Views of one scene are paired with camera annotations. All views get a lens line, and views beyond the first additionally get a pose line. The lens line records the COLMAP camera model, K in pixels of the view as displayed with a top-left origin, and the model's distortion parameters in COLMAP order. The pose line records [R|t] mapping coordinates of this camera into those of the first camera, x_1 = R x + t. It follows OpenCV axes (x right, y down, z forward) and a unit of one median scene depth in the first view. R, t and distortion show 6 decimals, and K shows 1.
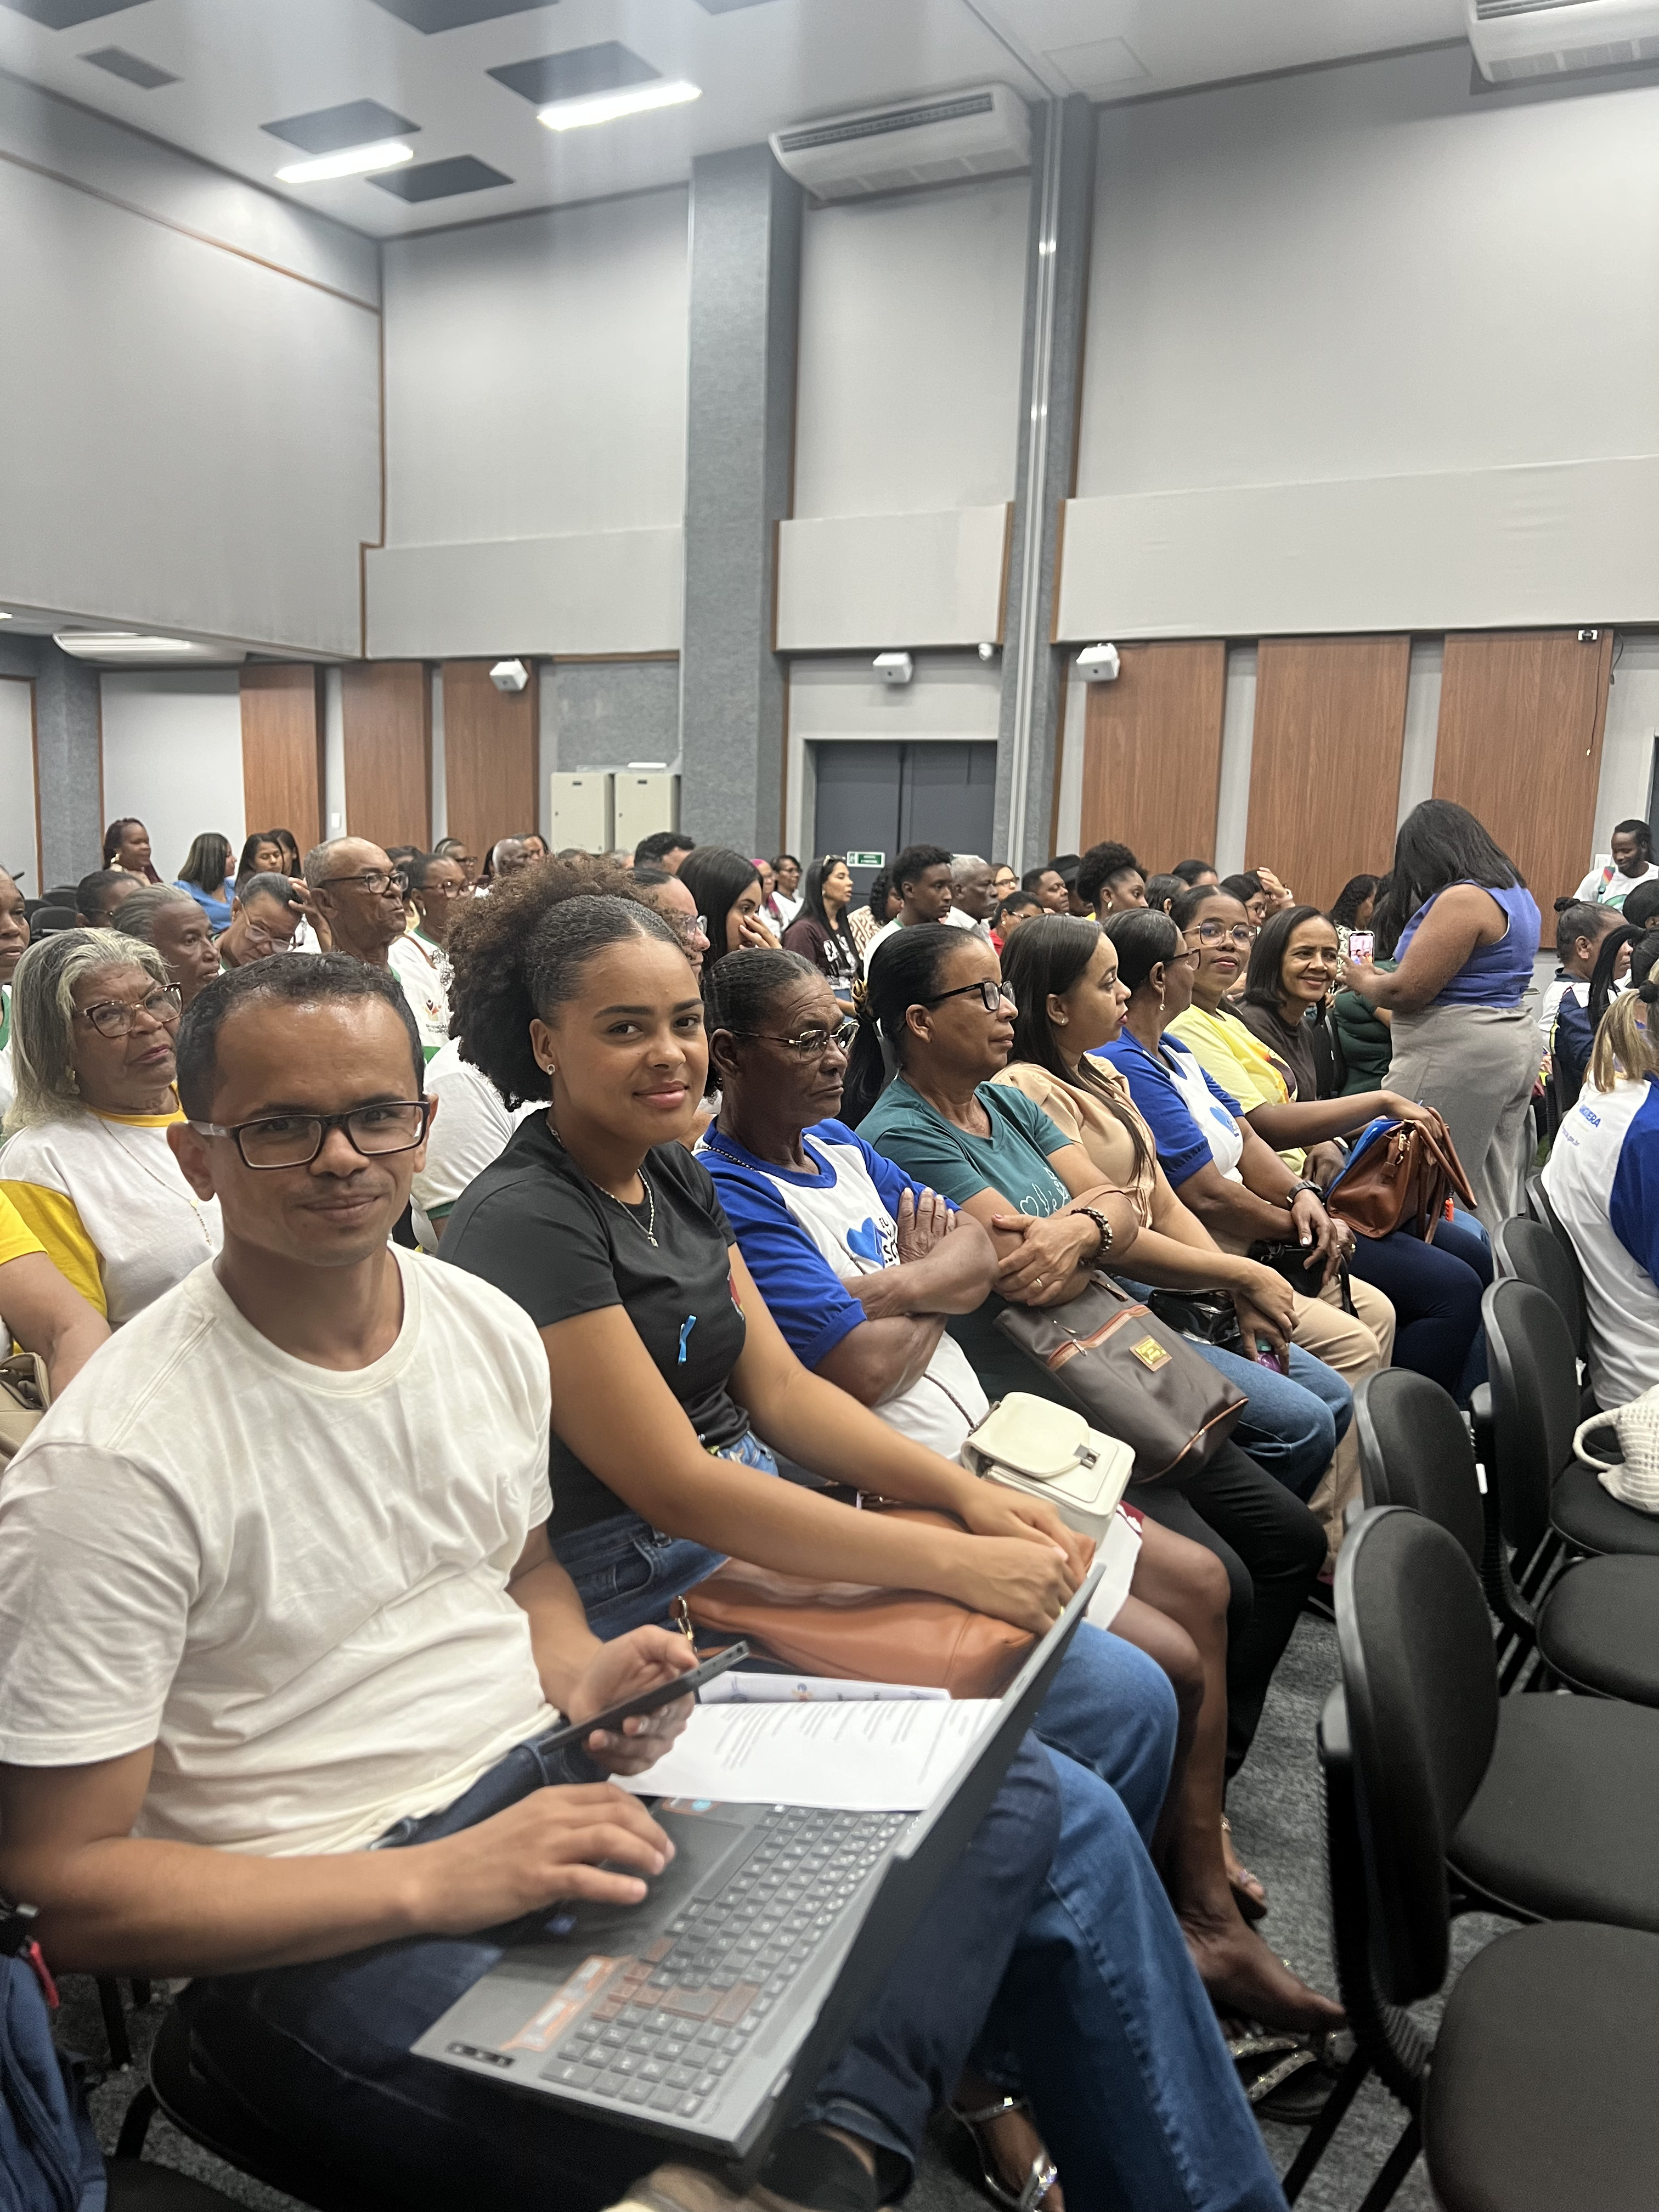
lens RADIAL K [[1629.4, 0, 829.5], [0, 1629.4, 1106.0], [0, 0, 1]] dist [0.041543, -0.056869]
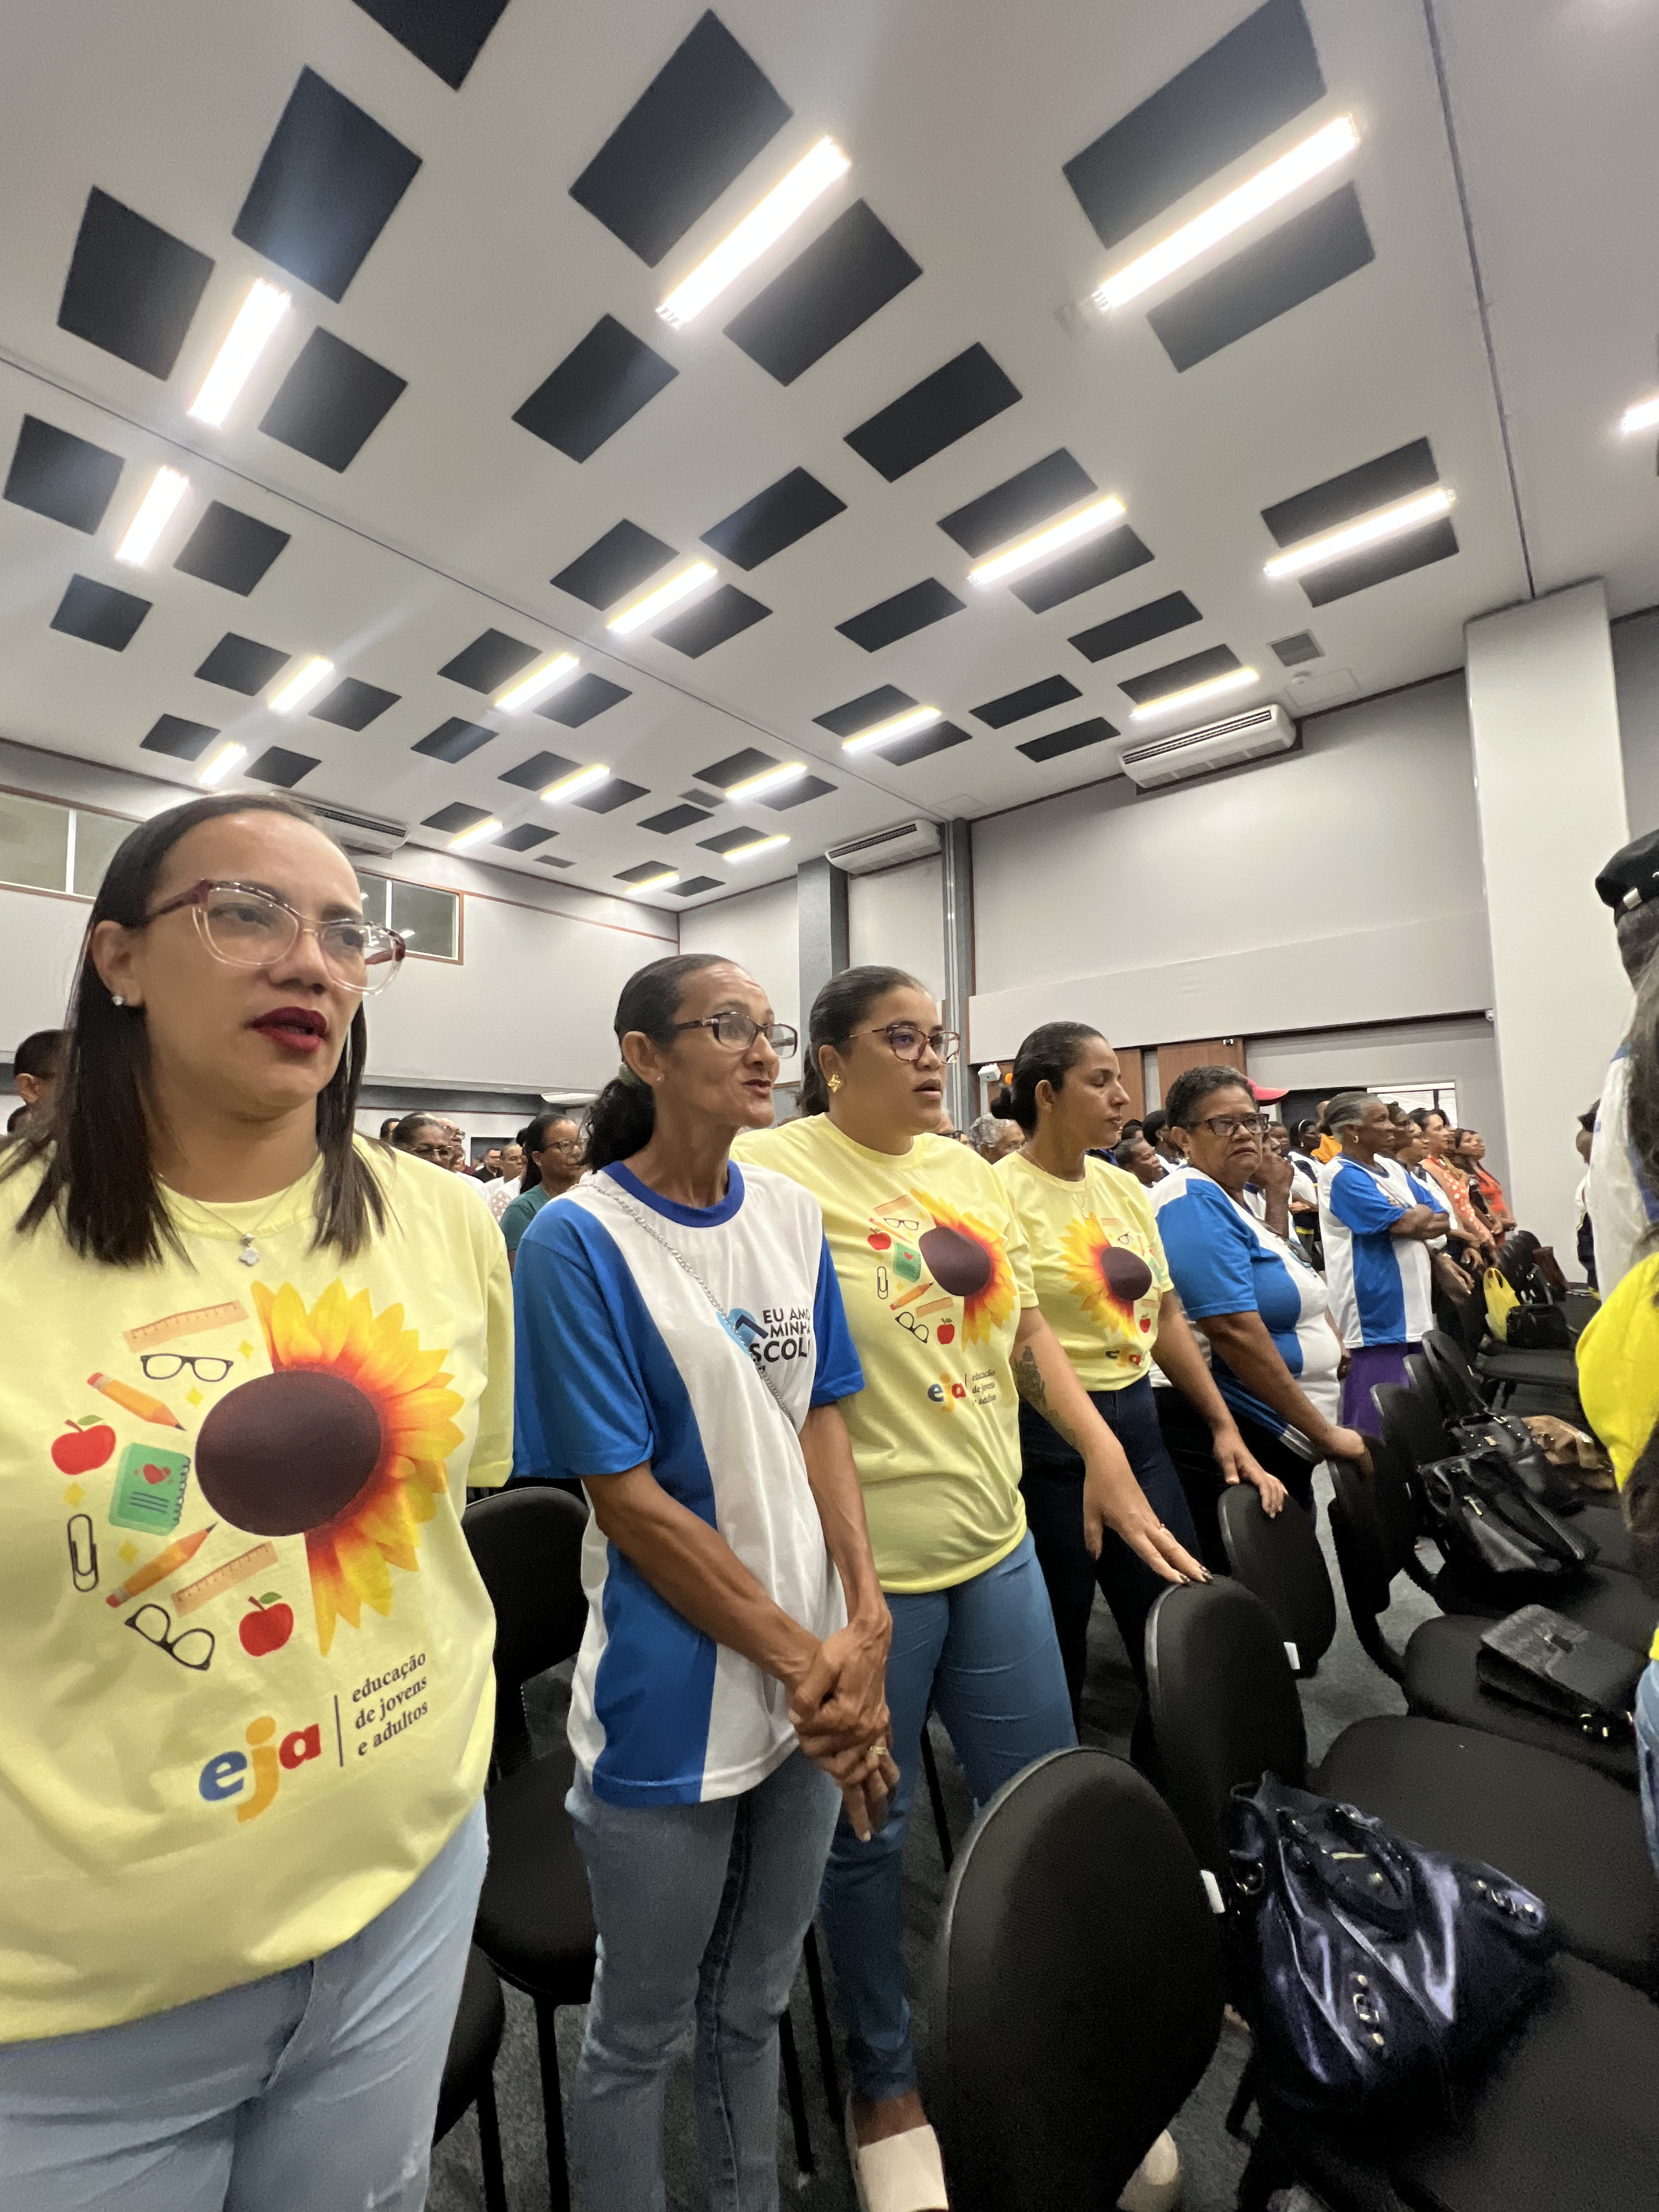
lens RADIAL K [[902.5, 0, 829.5], [0, 902.5, 1106.0], [0, 0, 1]] dist [0.000042, 0.000416]
pose [[0.972909, -0.064653, -0.221964, 0.210851], [0.011778, 0.972714, -0.231707, 0.016174], [0.230888, 0.222815, 0.947124, -0.060988]]
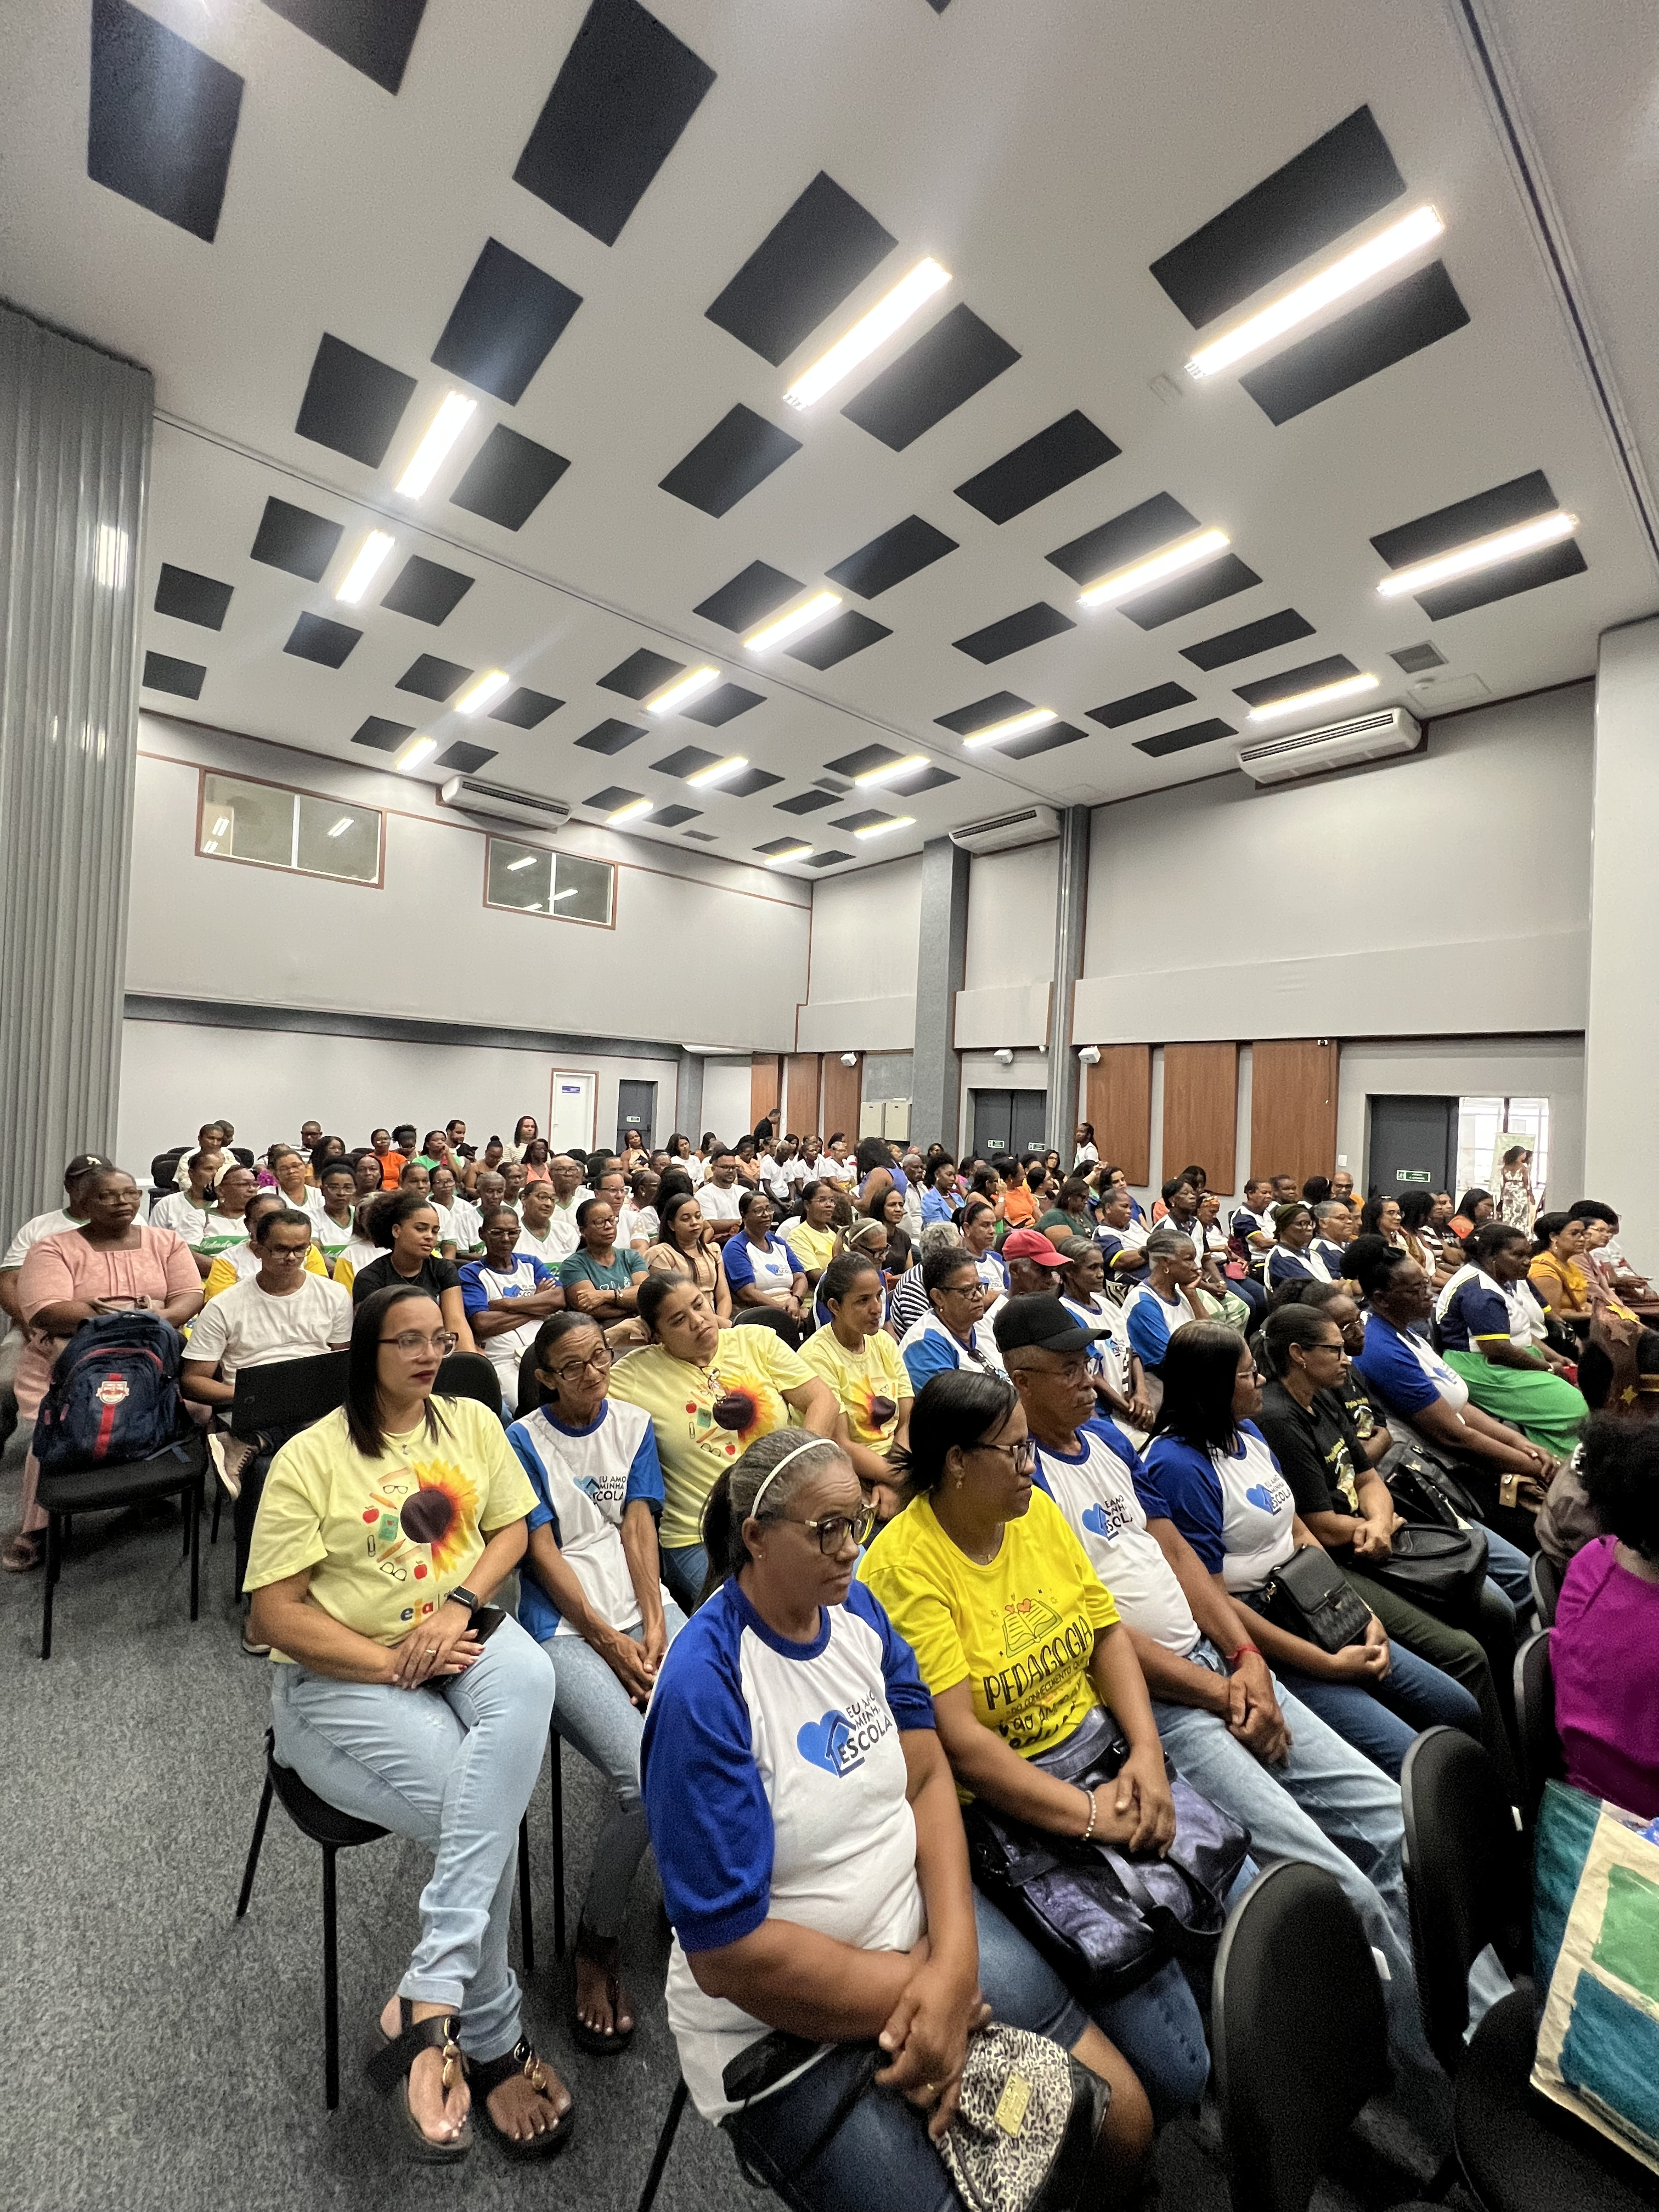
lens RADIAL K [[885.4, 0, 854.4], [0, 885.4, 1096.5], [0, 0, 1]] dist [0.000049, -0.000064]
pose [[0.937635, 0.001818, -0.347616, 0.265817], [-0.064093, 0.983746, -0.167736, -0.012283], [0.341661, 0.179555, 0.922512, -0.117889]]
